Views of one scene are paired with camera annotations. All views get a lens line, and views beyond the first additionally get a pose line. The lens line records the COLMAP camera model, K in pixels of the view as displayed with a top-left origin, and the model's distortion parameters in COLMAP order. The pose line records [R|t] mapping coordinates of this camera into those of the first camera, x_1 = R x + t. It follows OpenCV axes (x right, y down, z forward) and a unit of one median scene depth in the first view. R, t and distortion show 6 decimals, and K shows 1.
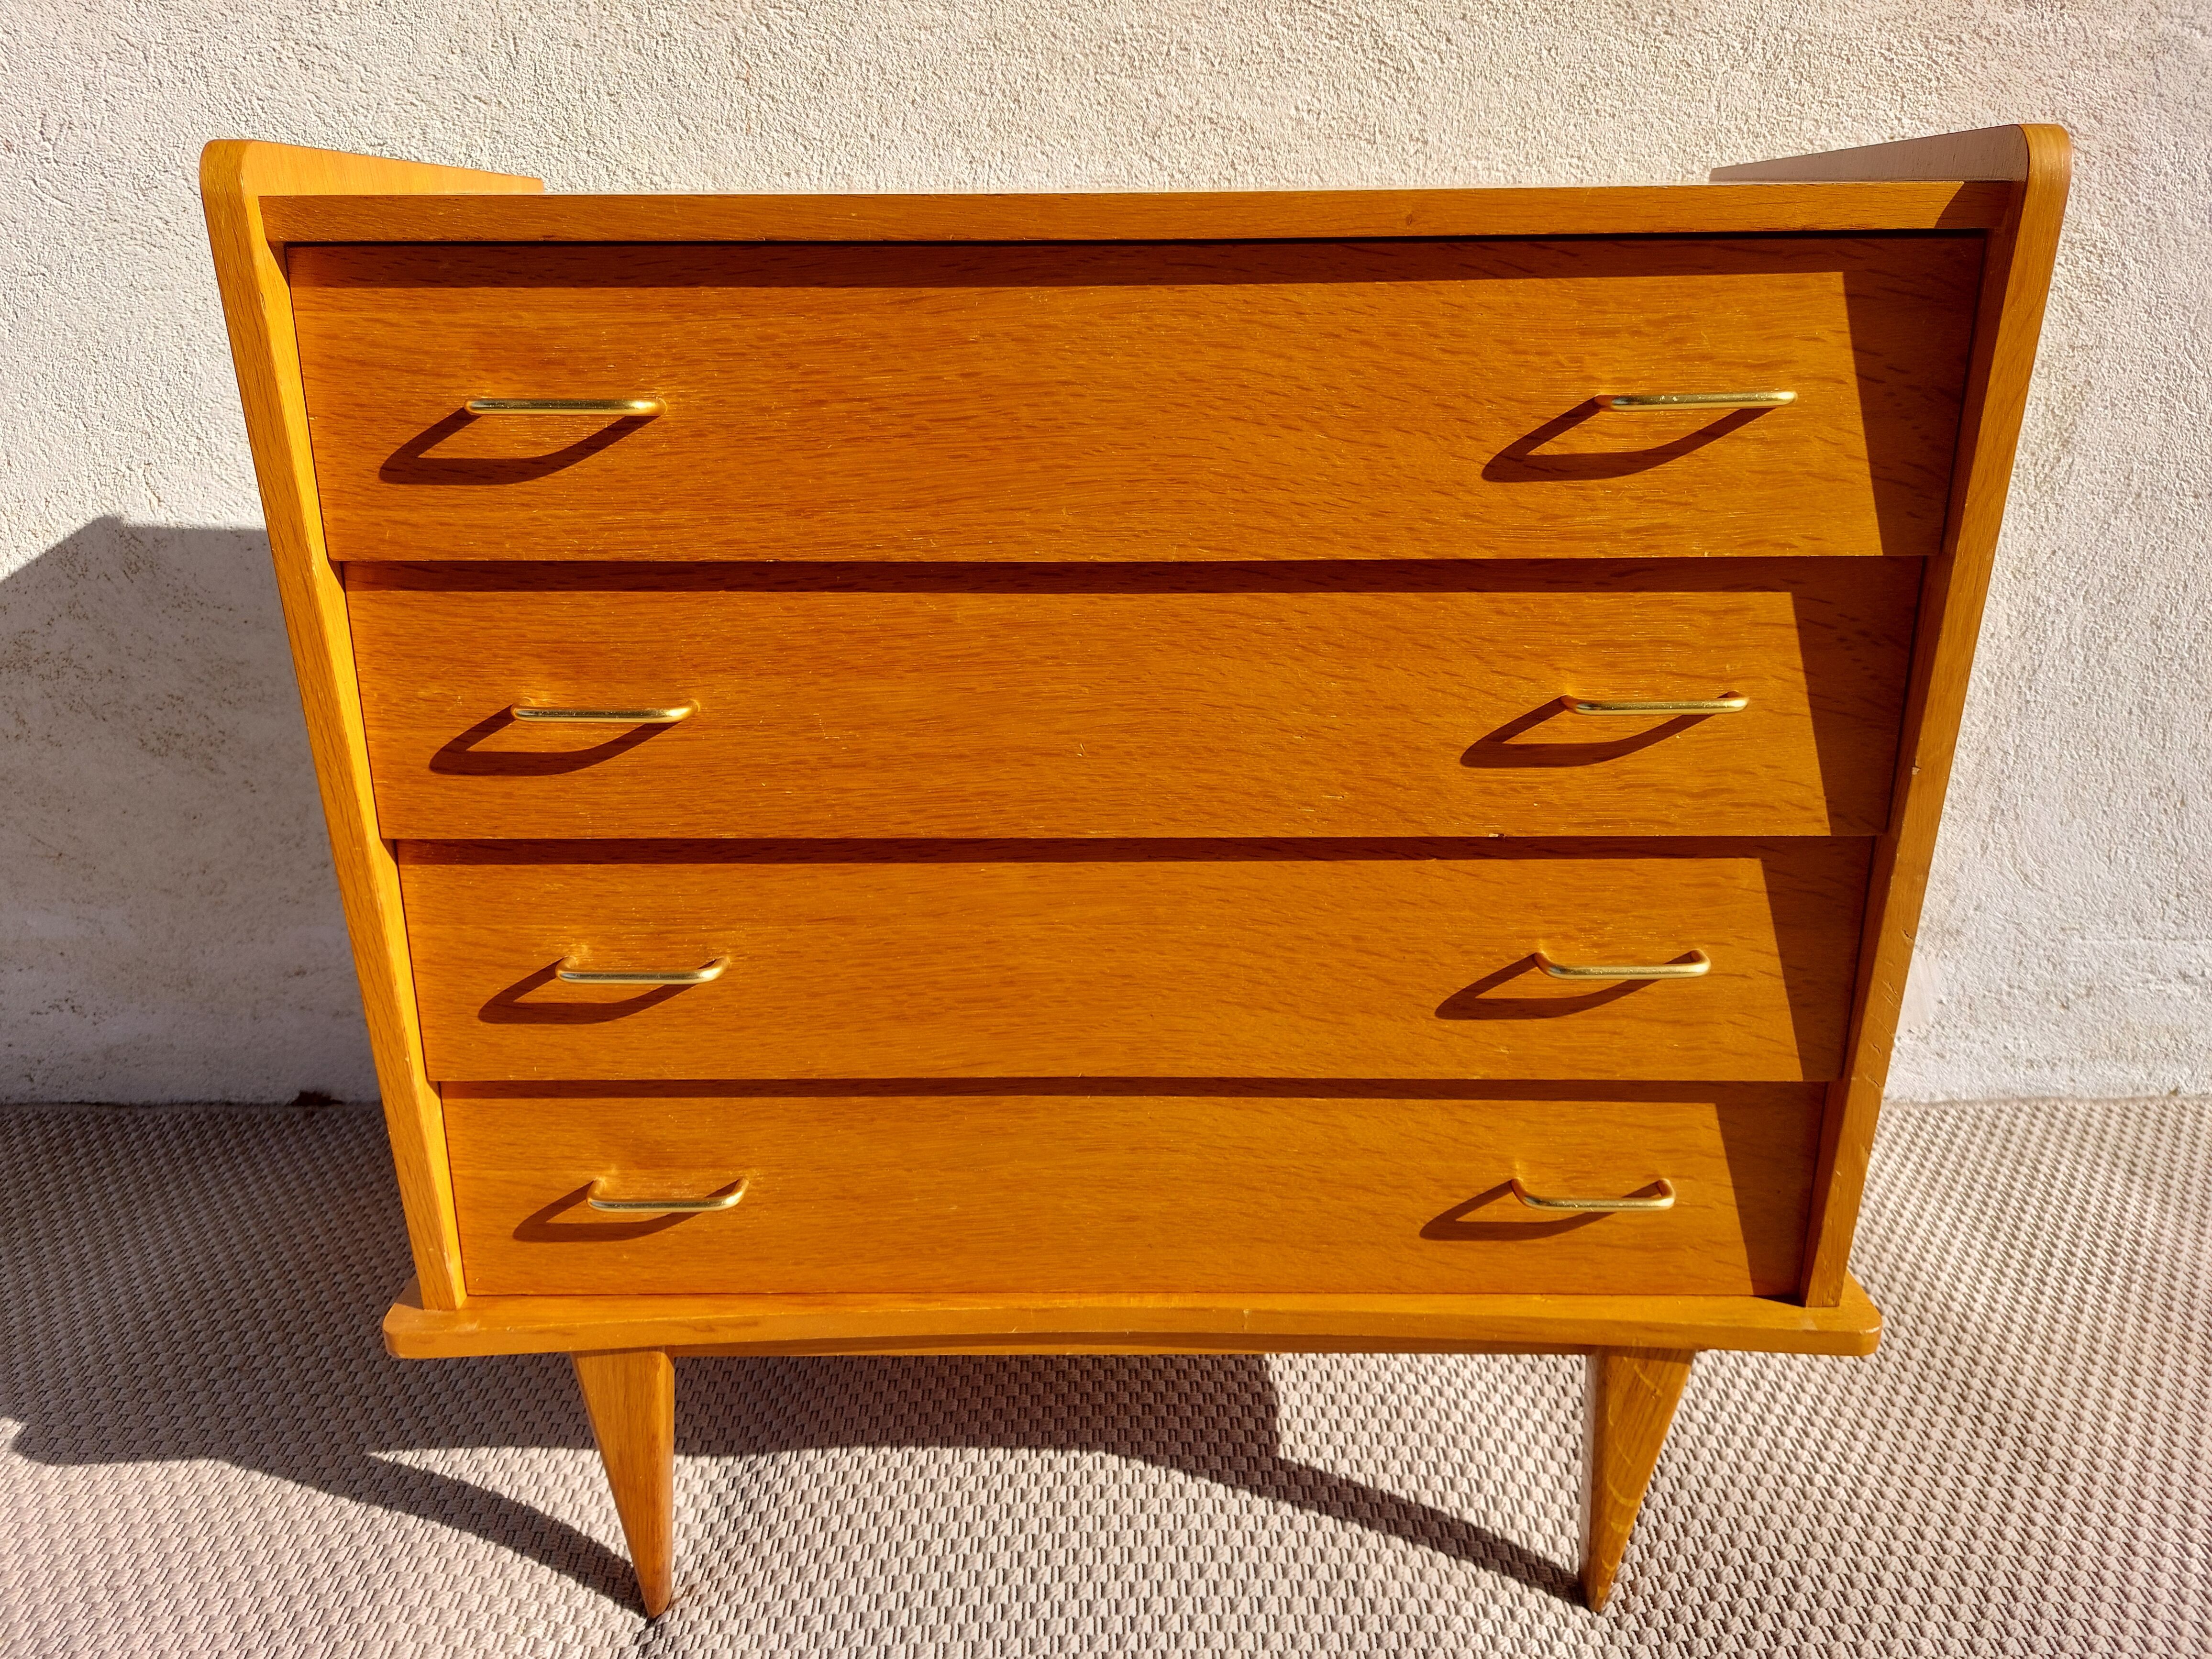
lens RADIAL K [[1645.6, 0, 1098.5], [0, 1645.6, 860.7], [0, 0, 1]] dist [0.046547, -0.064454]
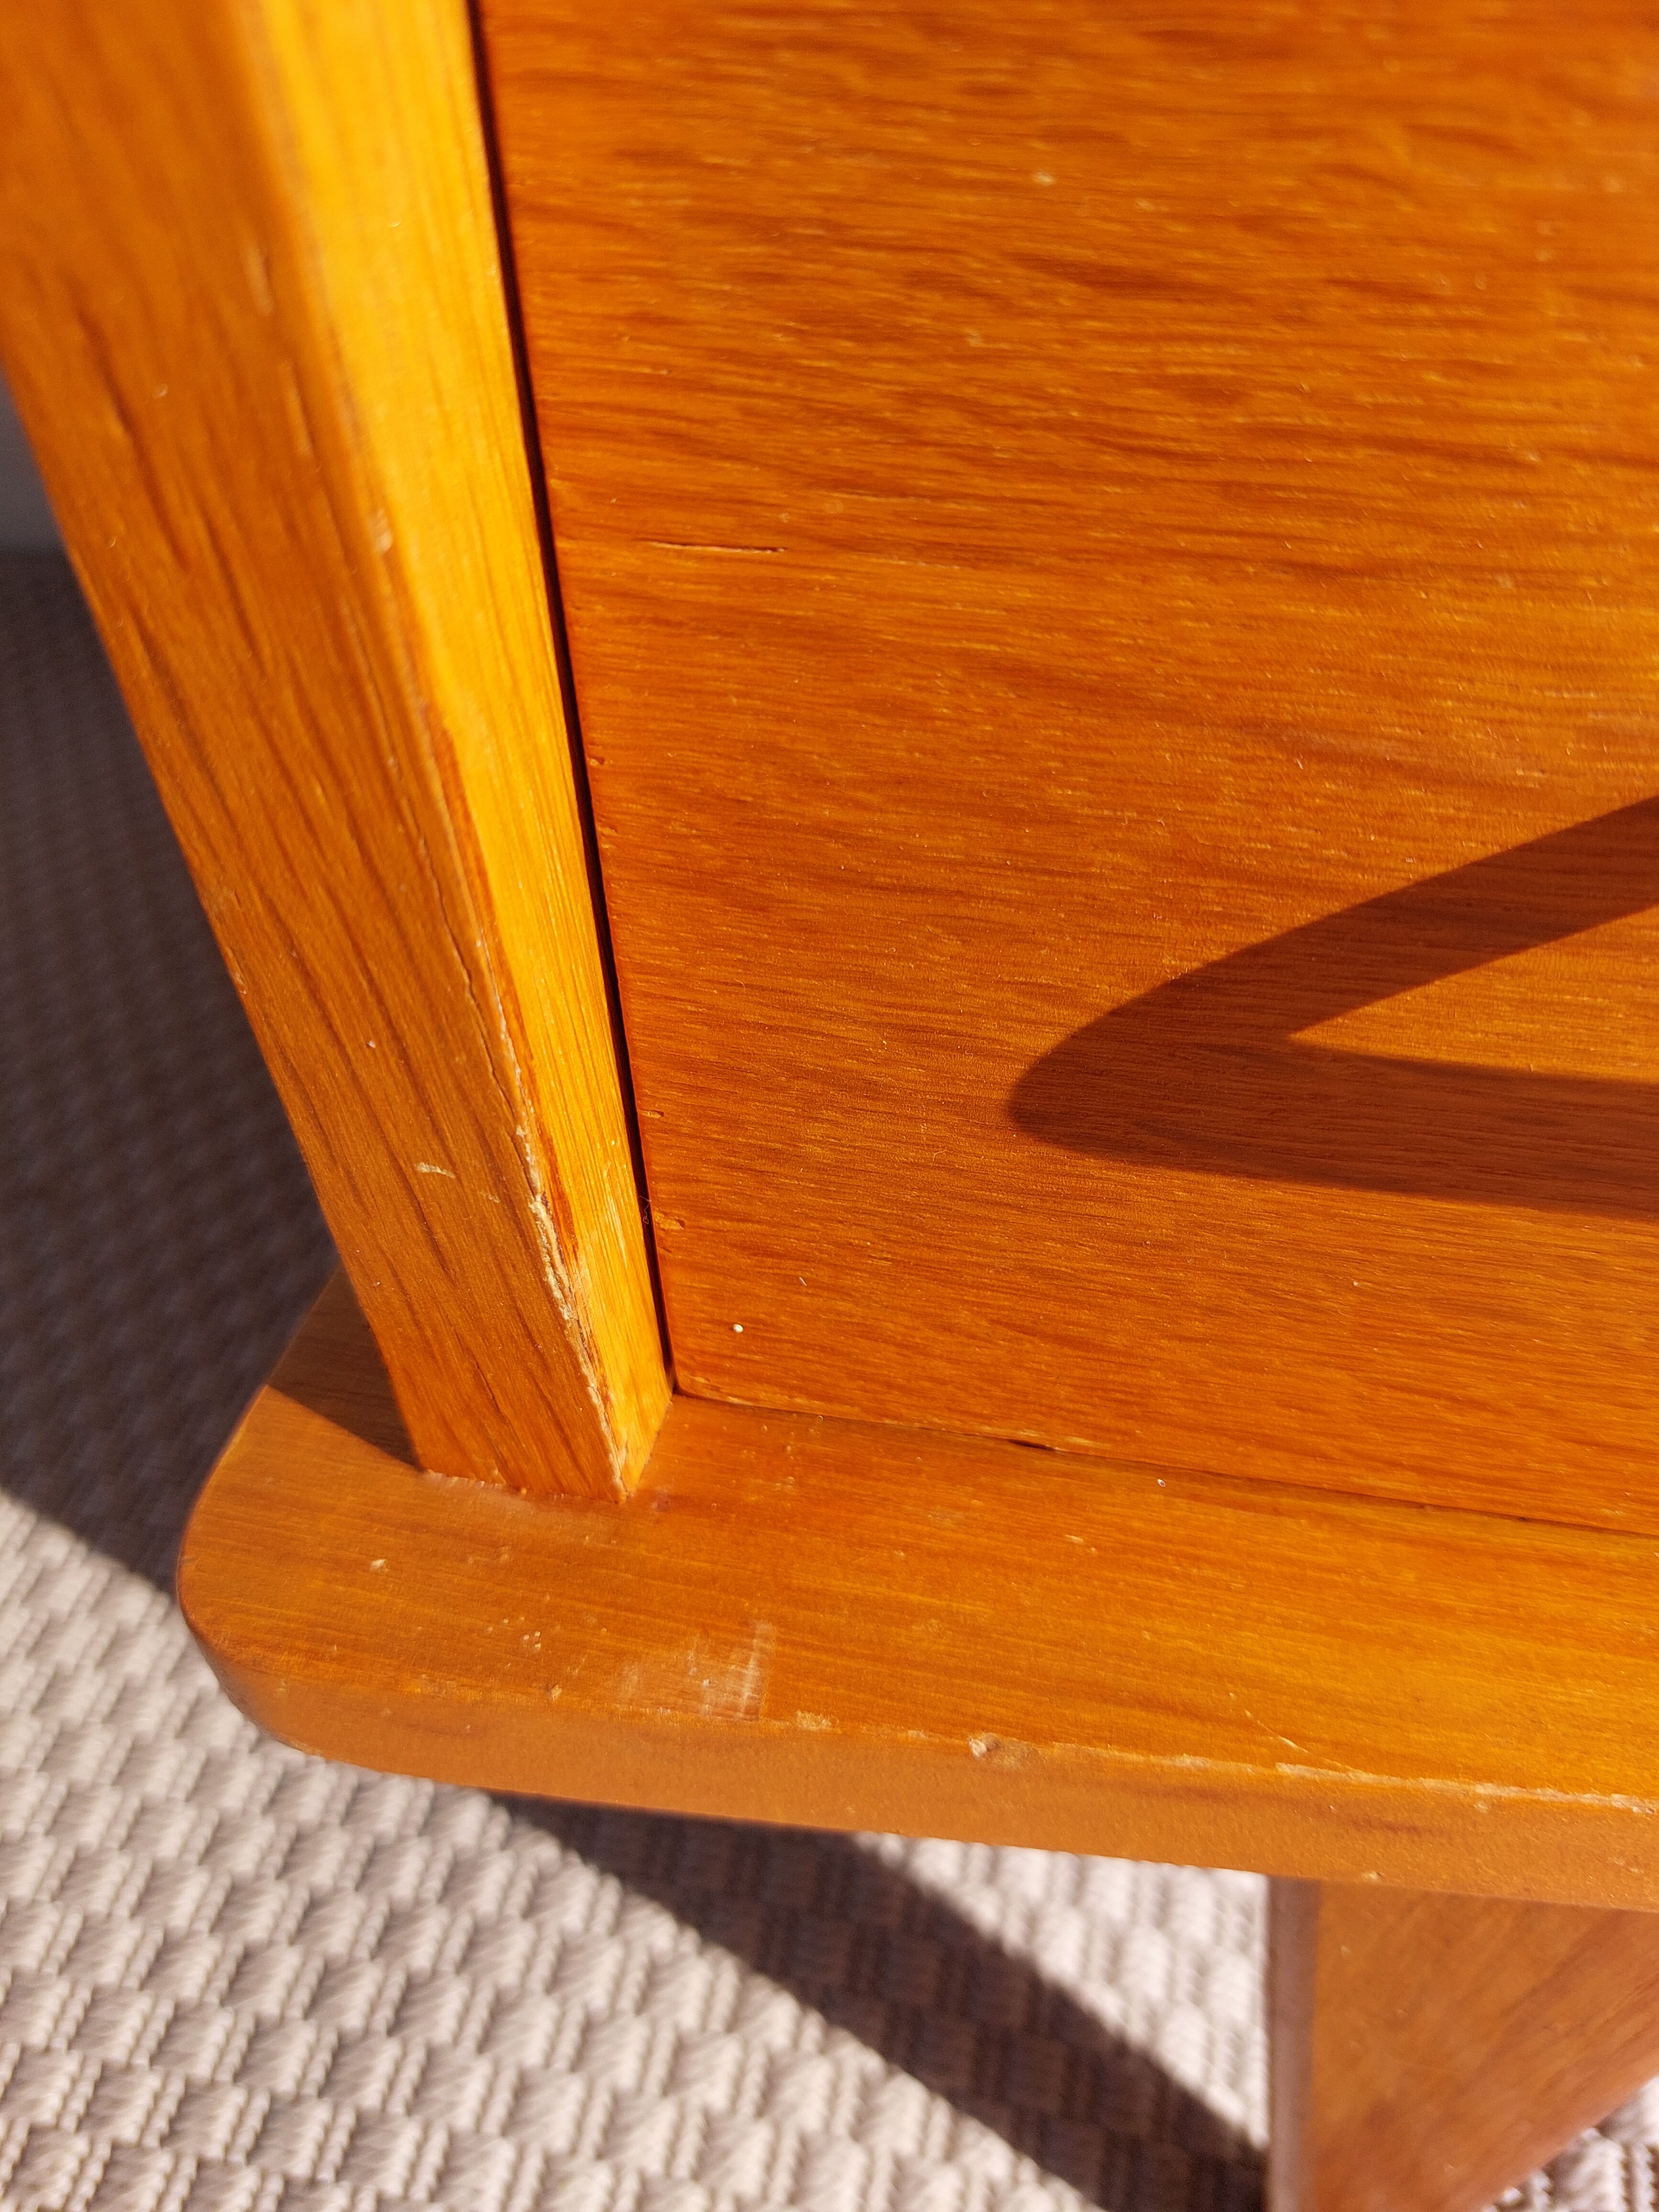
lens RADIAL K [[1675.6, 0, 847.1], [0, 1675.6, 1141.6], [0, 0, 1]] dist [0.016984, -0.005332]
pose [[0.979798, 0.103858, -0.170907, -0.365663], [-0.031342, 0.923763, 0.381681, 0.190077], [0.197518, -0.368614, 0.908356, 0.931148]]
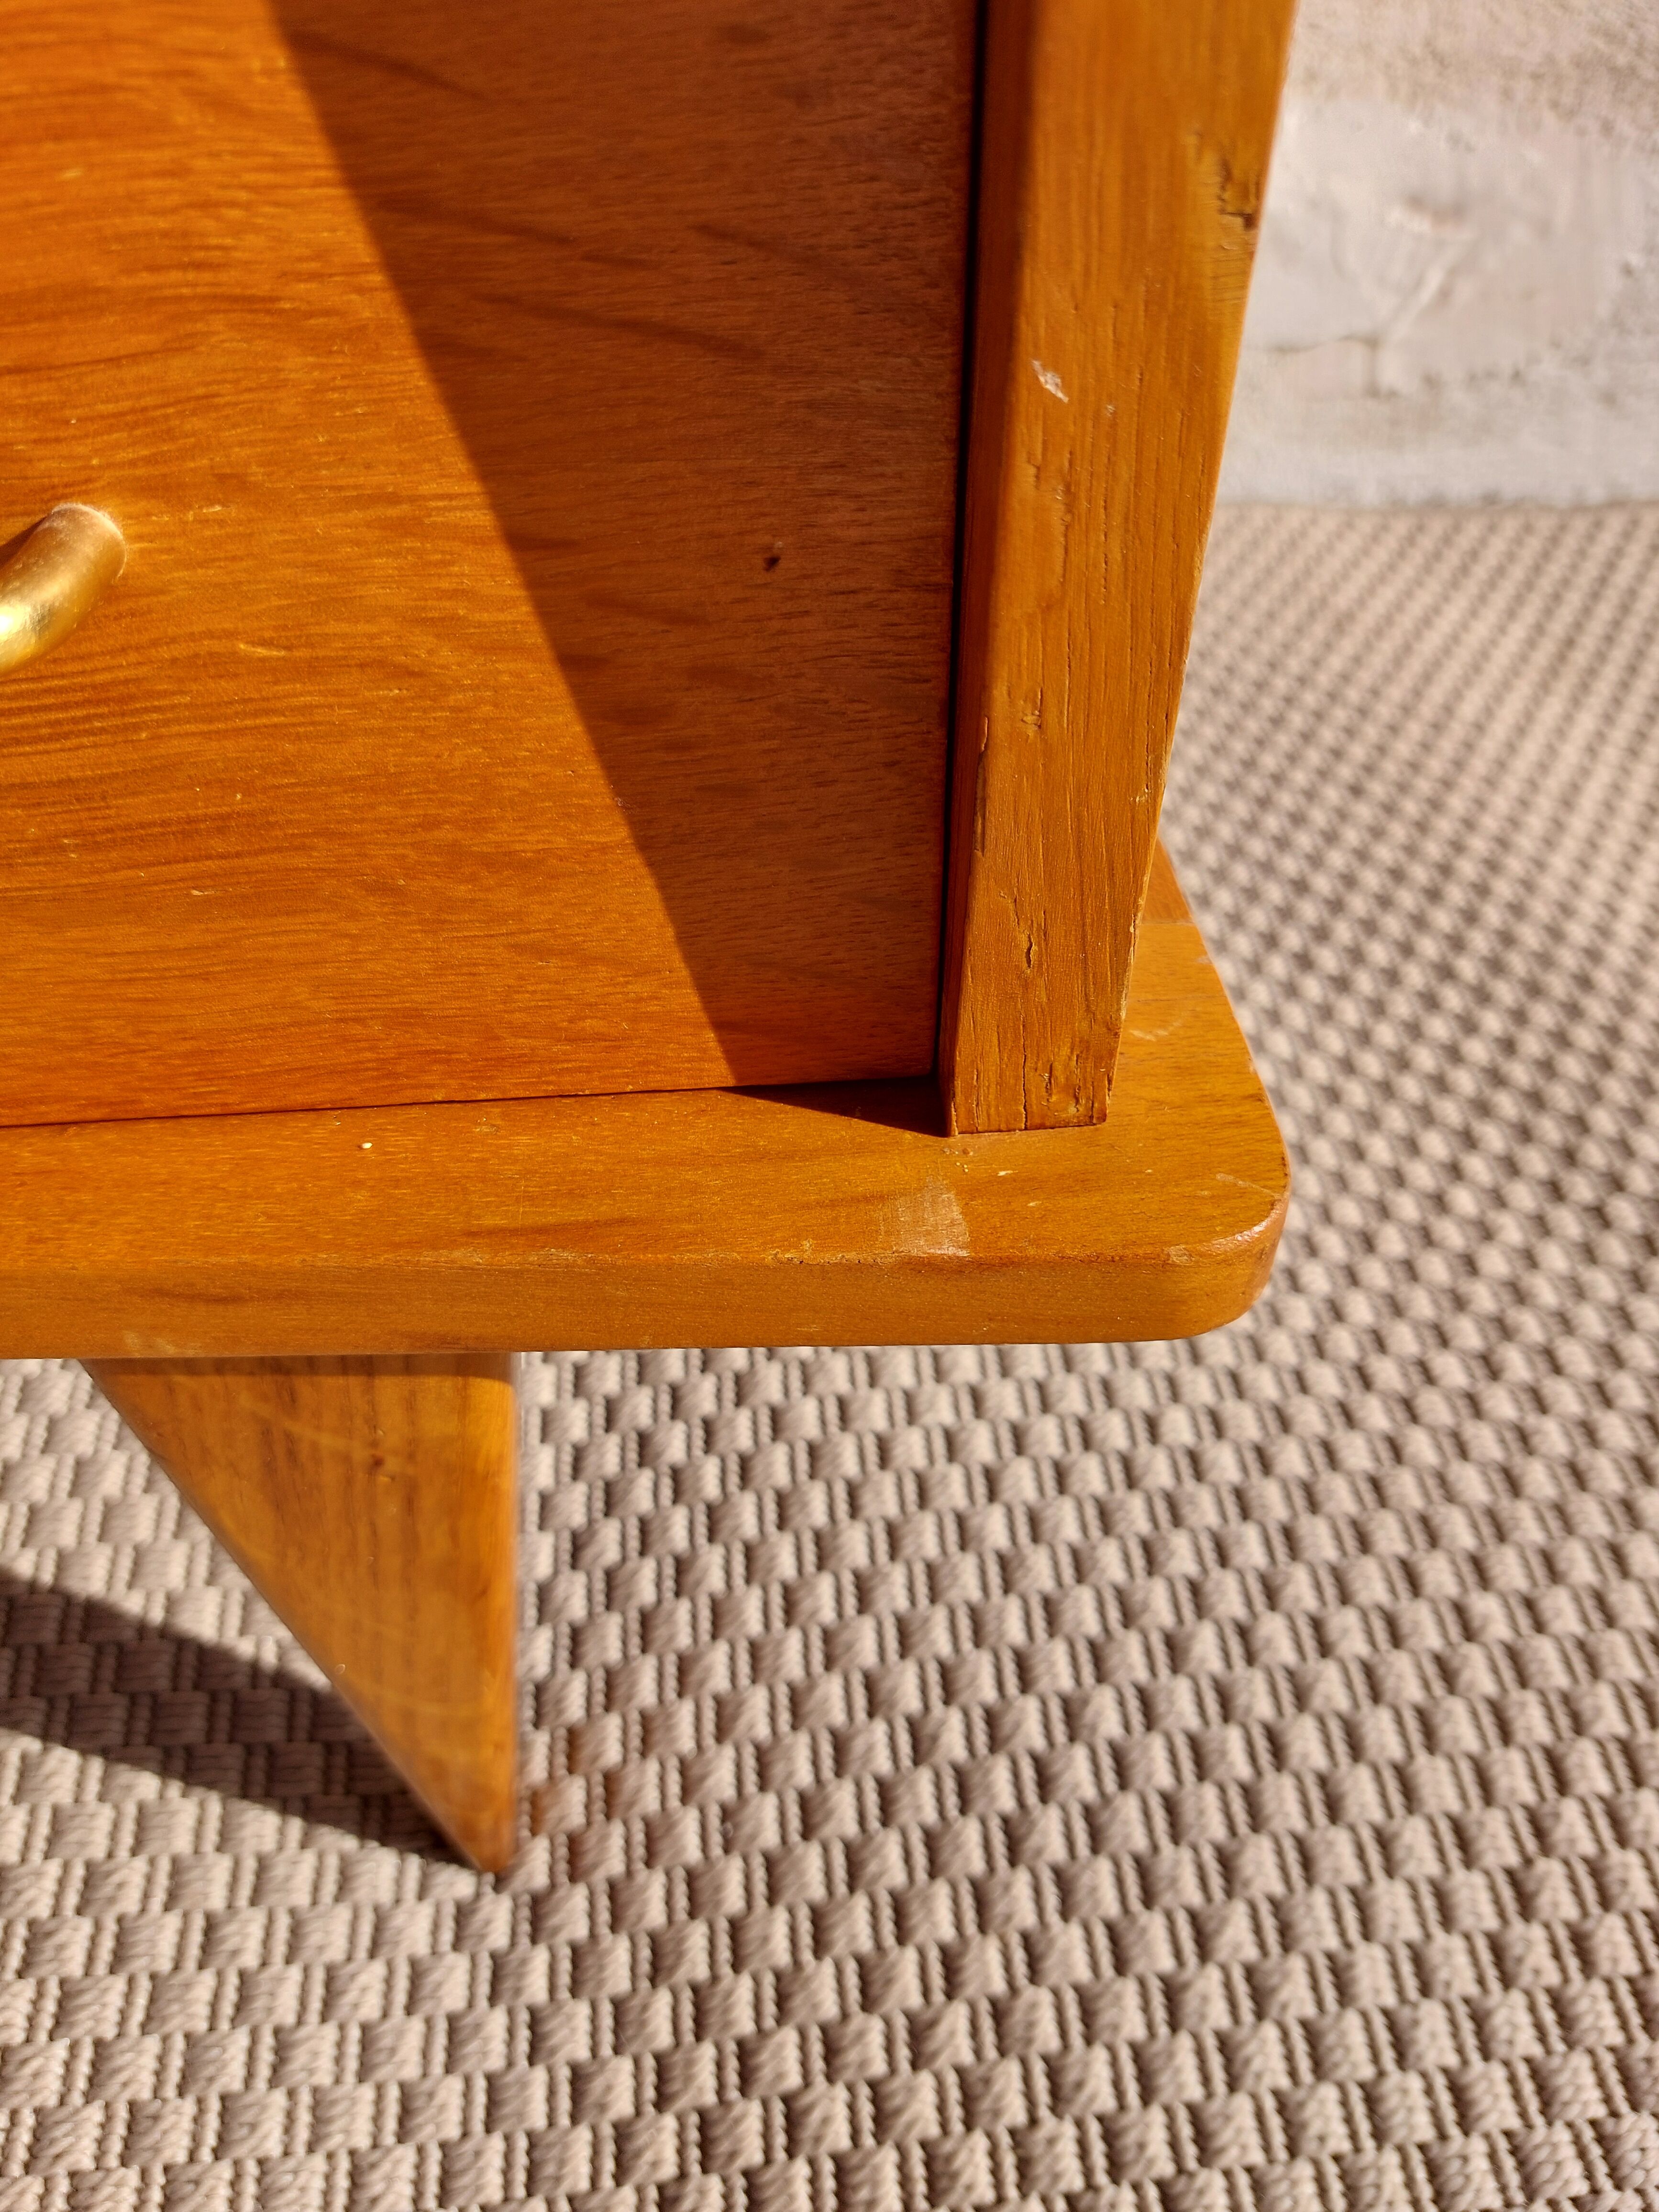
lens RADIAL K [[1645.6, 0, 852.4], [0, 1645.6, 1116.4], [0, 0, 1]] dist [0.046547, -0.064454]
pose [[0.996199, -0.057985, 0.065001, 0.424218], [0.027457, 0.917227, 0.397417, 0.193815], [-0.082665, -0.394122, 0.915333, 0.857876]]
